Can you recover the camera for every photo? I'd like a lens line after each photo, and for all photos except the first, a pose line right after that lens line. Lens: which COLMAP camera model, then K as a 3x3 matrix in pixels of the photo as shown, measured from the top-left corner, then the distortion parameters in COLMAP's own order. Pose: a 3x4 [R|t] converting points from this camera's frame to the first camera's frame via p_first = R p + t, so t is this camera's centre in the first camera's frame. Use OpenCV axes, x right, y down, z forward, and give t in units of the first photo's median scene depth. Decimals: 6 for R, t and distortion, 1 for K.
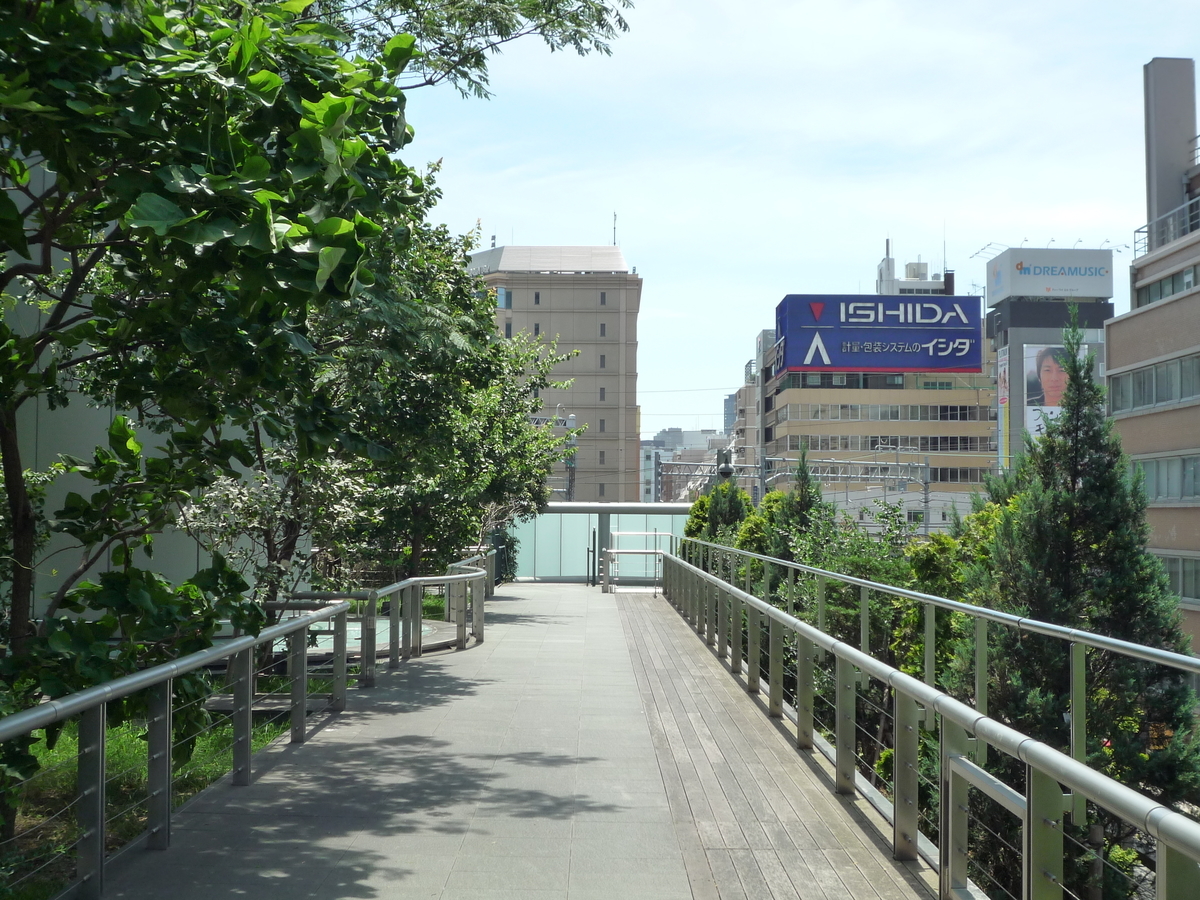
lens RADIAL K [[1413.3, 0, 600.0], [0, 1413.3, 450.0], [0, 0, 1]] dist [-0.009916, -0.011694]
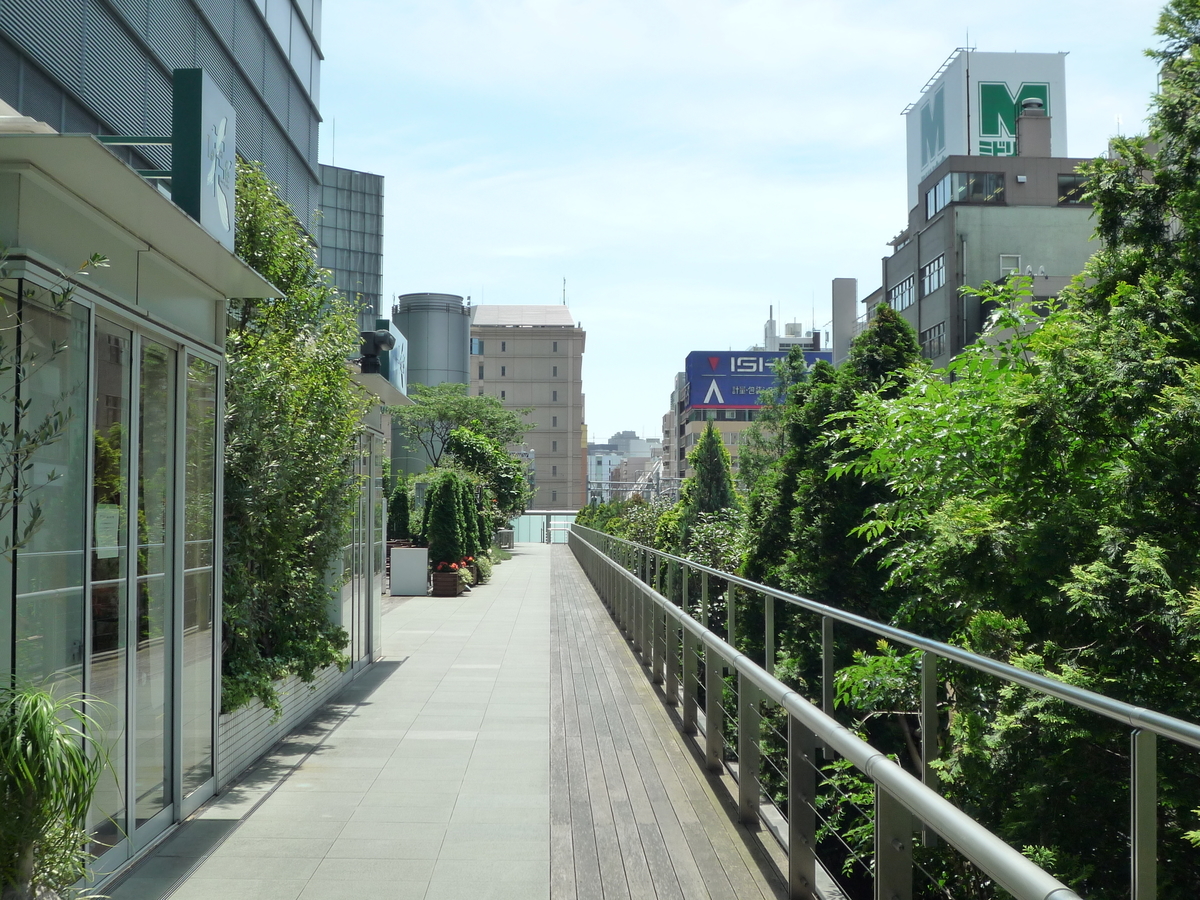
lens RADIAL K [[1413.3, 0, 600.0], [0, 1413.3, 450.0], [0, 0, 1]] dist [-0.009916, -0.011694]
pose [[0.999523, -0.001182, 0.030844, 0.003652], [0.001195, 0.999999, -0.000412, -0.014527], [-0.030844, 0.000448, 0.999524, -0.314379]]
